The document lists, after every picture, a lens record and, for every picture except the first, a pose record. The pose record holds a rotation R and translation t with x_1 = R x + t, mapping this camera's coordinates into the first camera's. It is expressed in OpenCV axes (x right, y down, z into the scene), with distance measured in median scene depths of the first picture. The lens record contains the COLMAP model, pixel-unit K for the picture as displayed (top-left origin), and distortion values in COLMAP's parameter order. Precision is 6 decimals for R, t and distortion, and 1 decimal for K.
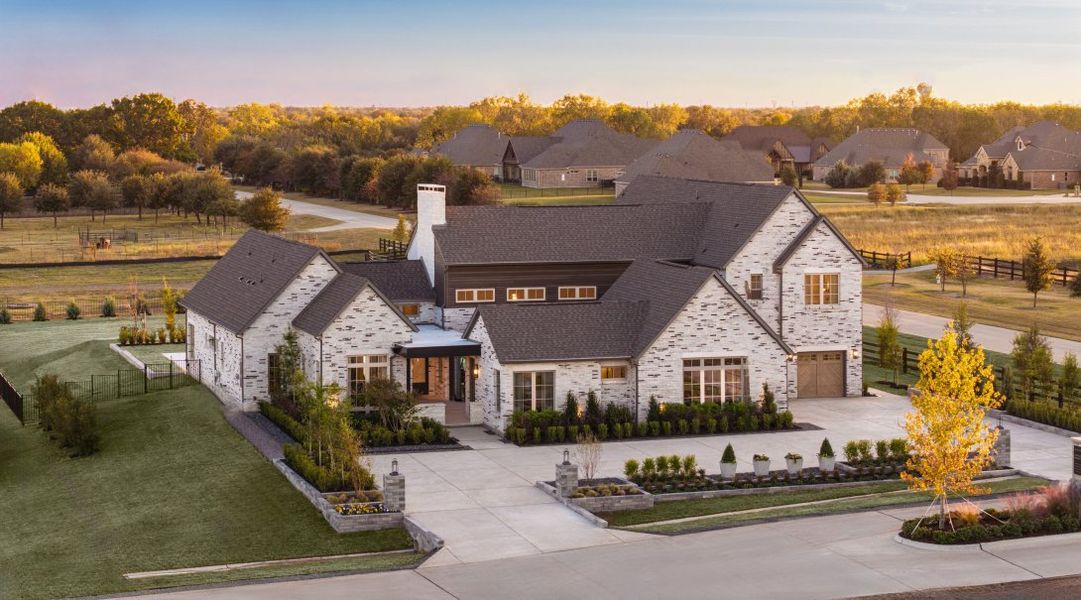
lens RADIAL K [[1948.9, 0, 540.5], [0, 1948.9, 300.0], [0, 0, 1]] dist [0.008171, 0.011183]
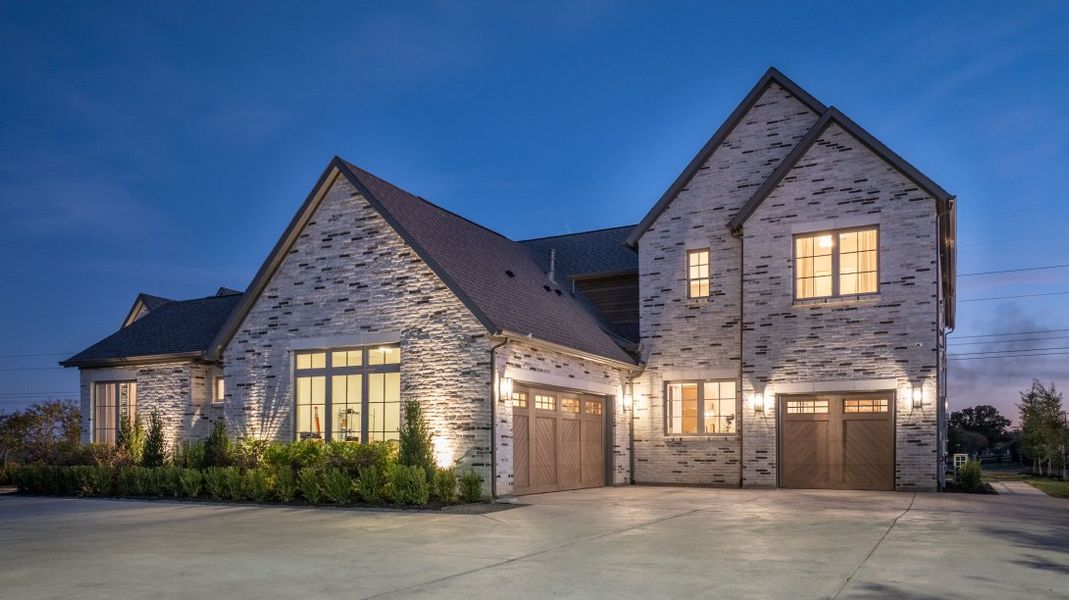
lens RADIAL K [[768.8, 0, 536.5], [0, 768.8, 462.2], [0, 0, 1]] dist [0.003679, 0.000167]
pose [[0.704996, 0.012507, -0.709101, 0.230356], [-0.056796, 0.997629, -0.038871, 0.056125], [0.706934, 0.067678, 0.704034, 0.821021]]
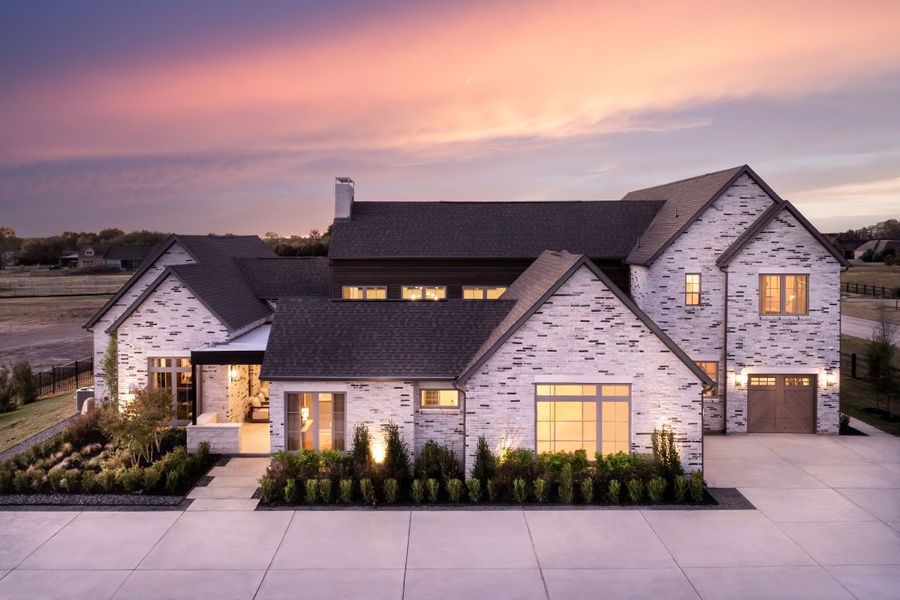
lens RADIAL K [[838.7, 0, 449.4], [0, 838.7, 283.8], [0, 0, 1]] dist [0.016646, 0.007012]
pose [[0.950846, 0.016023, -0.309251, 0.121905], [-0.027808, 0.999044, -0.033738, 0.005288], [0.308414, 0.040679, 0.950382, 0.640550]]
